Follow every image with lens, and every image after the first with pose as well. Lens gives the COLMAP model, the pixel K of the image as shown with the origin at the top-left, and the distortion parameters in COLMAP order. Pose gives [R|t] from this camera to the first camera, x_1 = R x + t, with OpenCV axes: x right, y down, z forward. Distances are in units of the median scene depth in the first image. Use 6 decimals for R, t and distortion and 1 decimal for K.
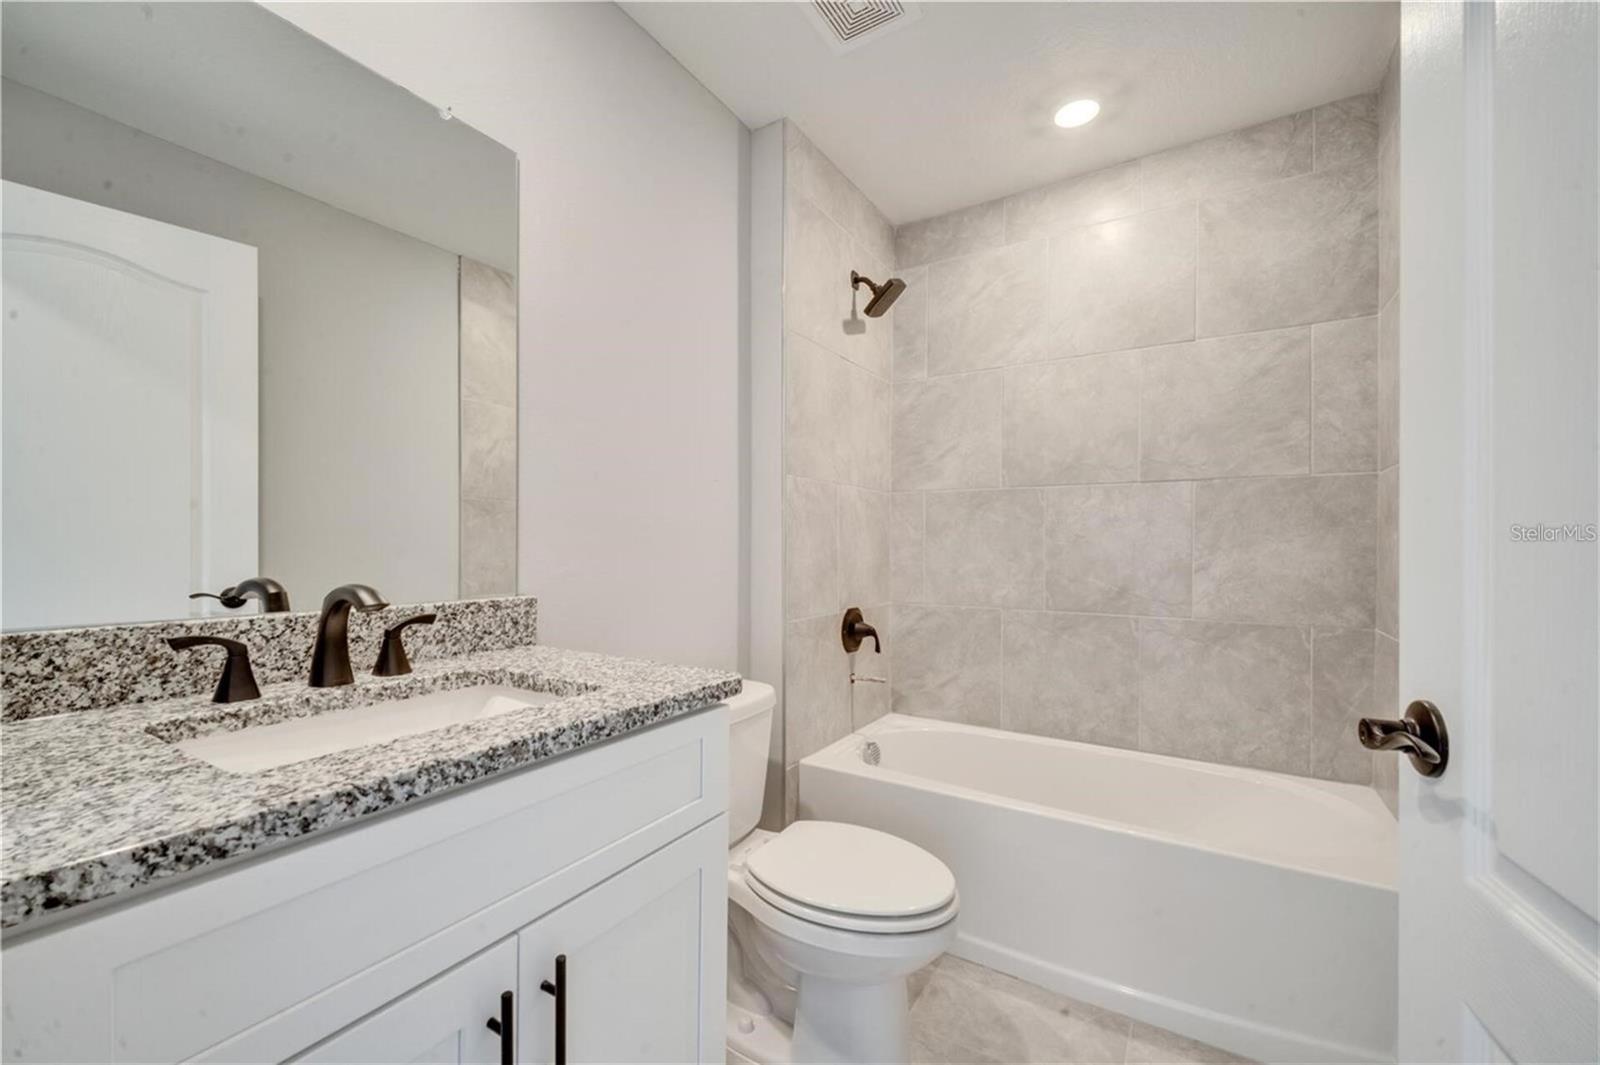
lens RADIAL K [[660.2, 0, 802.4], [0, 660.2, 534.8], [0, 0, 1]] dist [0.014197, -0.009412]
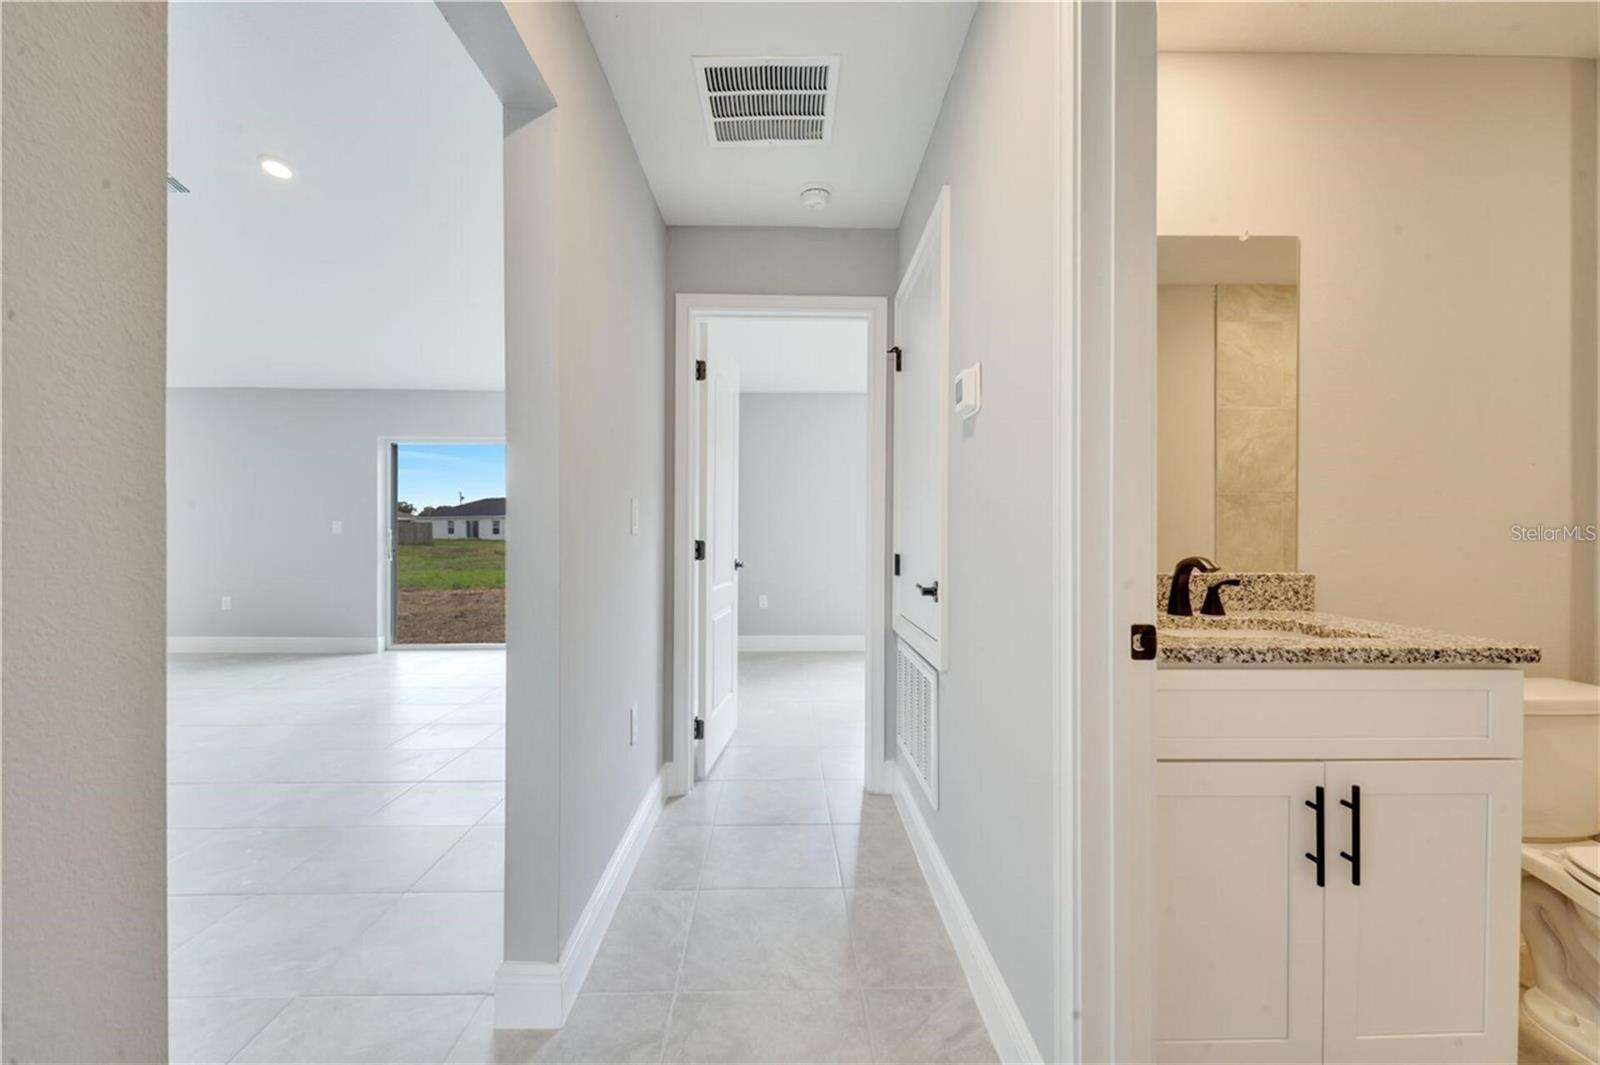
lens RADIAL K [[657.7, 0, 801.3], [0, 657.7, 534.4], [0, 0, 1]] dist [0.003581, -0.000110]
pose [[0.540693, 0.002460, -0.841217, 0.190276], [0.009851, 0.999909, 0.009256, -0.007028], [0.841162, -0.013292, 0.540619, -0.740384]]
